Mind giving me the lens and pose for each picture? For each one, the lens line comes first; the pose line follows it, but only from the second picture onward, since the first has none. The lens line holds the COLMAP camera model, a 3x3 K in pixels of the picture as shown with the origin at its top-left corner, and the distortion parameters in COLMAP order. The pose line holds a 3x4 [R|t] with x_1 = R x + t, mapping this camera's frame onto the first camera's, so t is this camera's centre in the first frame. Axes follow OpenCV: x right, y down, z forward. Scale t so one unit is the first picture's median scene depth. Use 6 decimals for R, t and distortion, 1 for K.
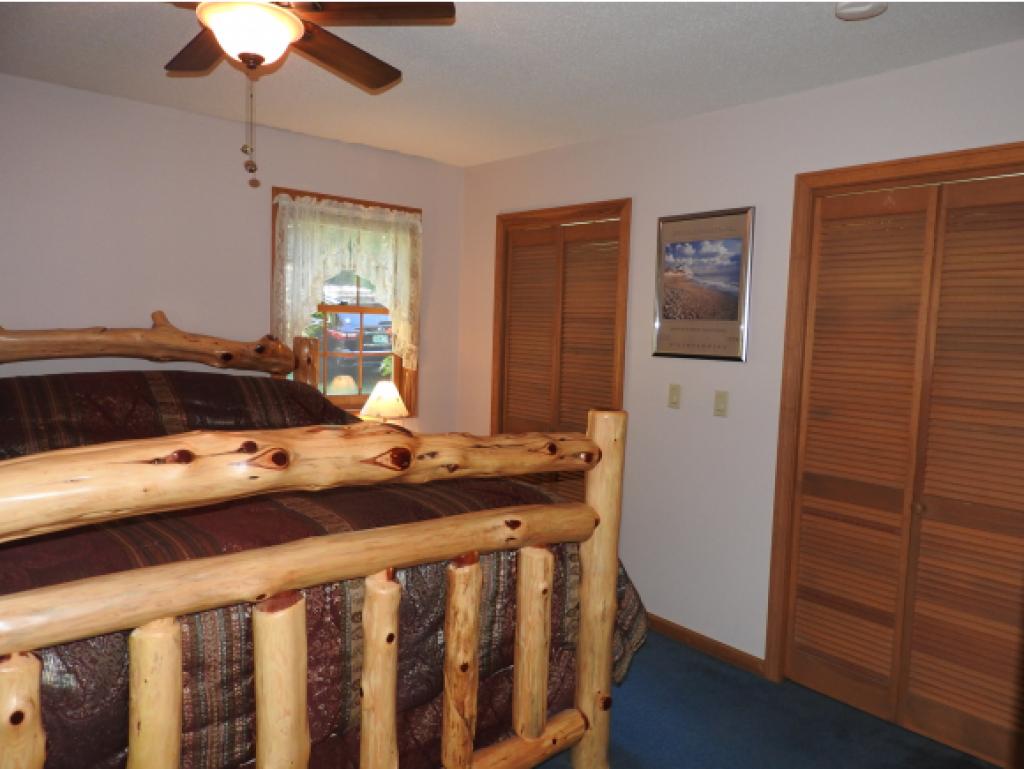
lens RADIAL K [[730.8, 0, 514.5], [0, 730.8, 387.4], [0, 0, 1]] dist [0.008504, -0.004068]
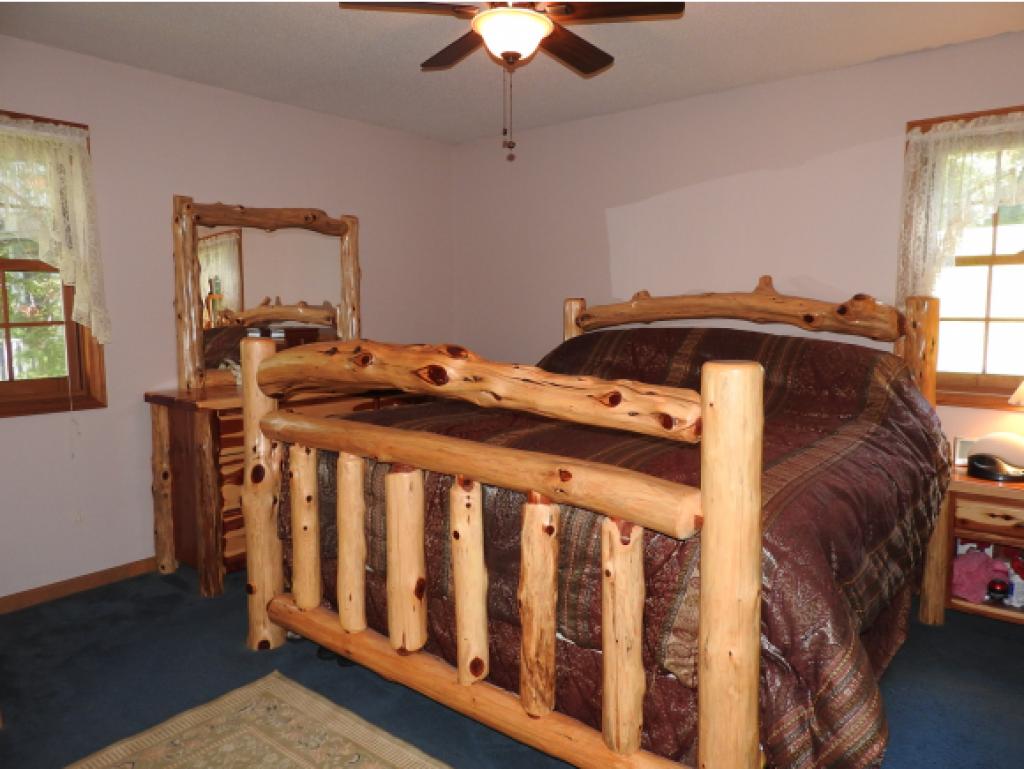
lens RADIAL K [[730.8, 0, 514.9], [0, 730.8, 380.8], [0, 0, 1]] dist [0.008504, -0.004068]
pose [[0.182770, 0.068870, -0.980740, 0.550356], [-0.075045, 0.995610, 0.055929, 0.017471], [0.980287, 0.063378, 0.187136, 0.493683]]
